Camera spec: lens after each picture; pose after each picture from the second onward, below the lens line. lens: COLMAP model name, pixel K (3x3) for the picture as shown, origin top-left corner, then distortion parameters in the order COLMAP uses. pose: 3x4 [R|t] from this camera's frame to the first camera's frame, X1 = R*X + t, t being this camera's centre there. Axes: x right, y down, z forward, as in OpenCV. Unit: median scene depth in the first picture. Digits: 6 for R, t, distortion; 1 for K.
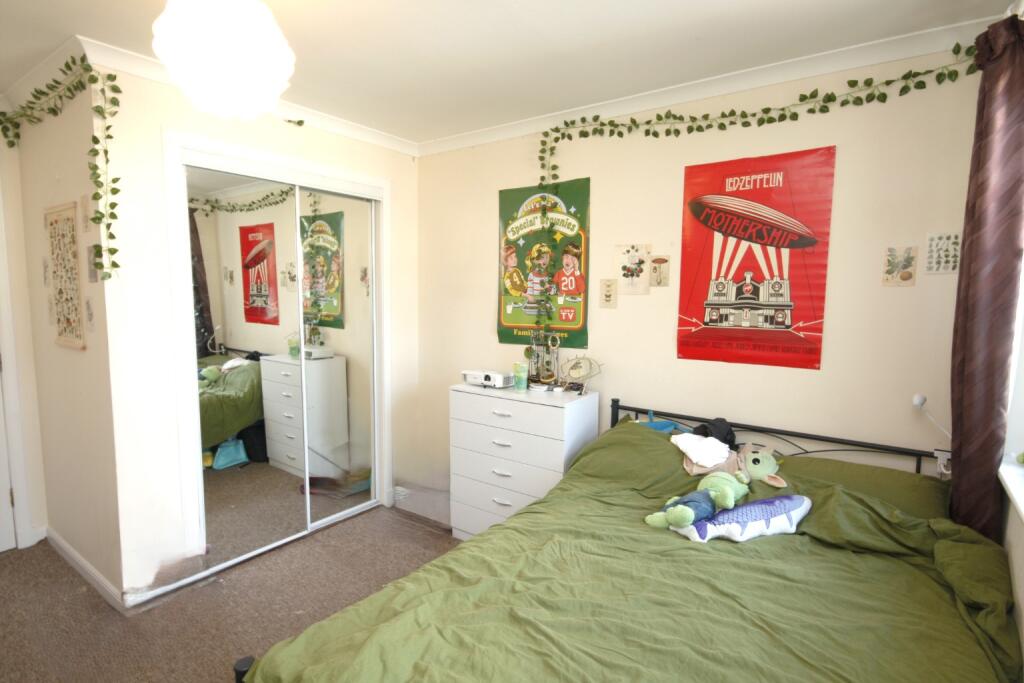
lens RADIAL K [[520.5, 0, 512.7], [0, 520.5, 345.1], [0, 0, 1]] dist [0.006320, 0.001184]
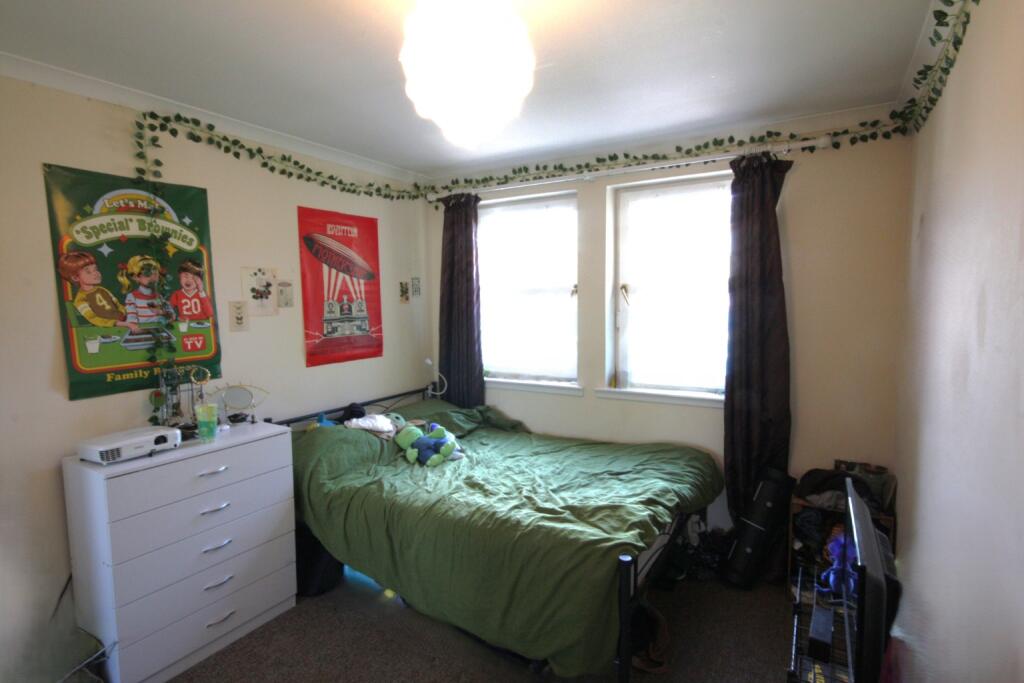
lens RADIAL K [[520.5, 0, 512.7], [0, 520.5, 345.1], [0, 0, 1]] dist [0.006320, 0.001184]
pose [[-0.088932, -0.106690, 0.990307, -0.804473], [0.106914, 0.987480, 0.115987, -0.100745], [-0.990283, 0.116193, -0.076412, 0.561823]]
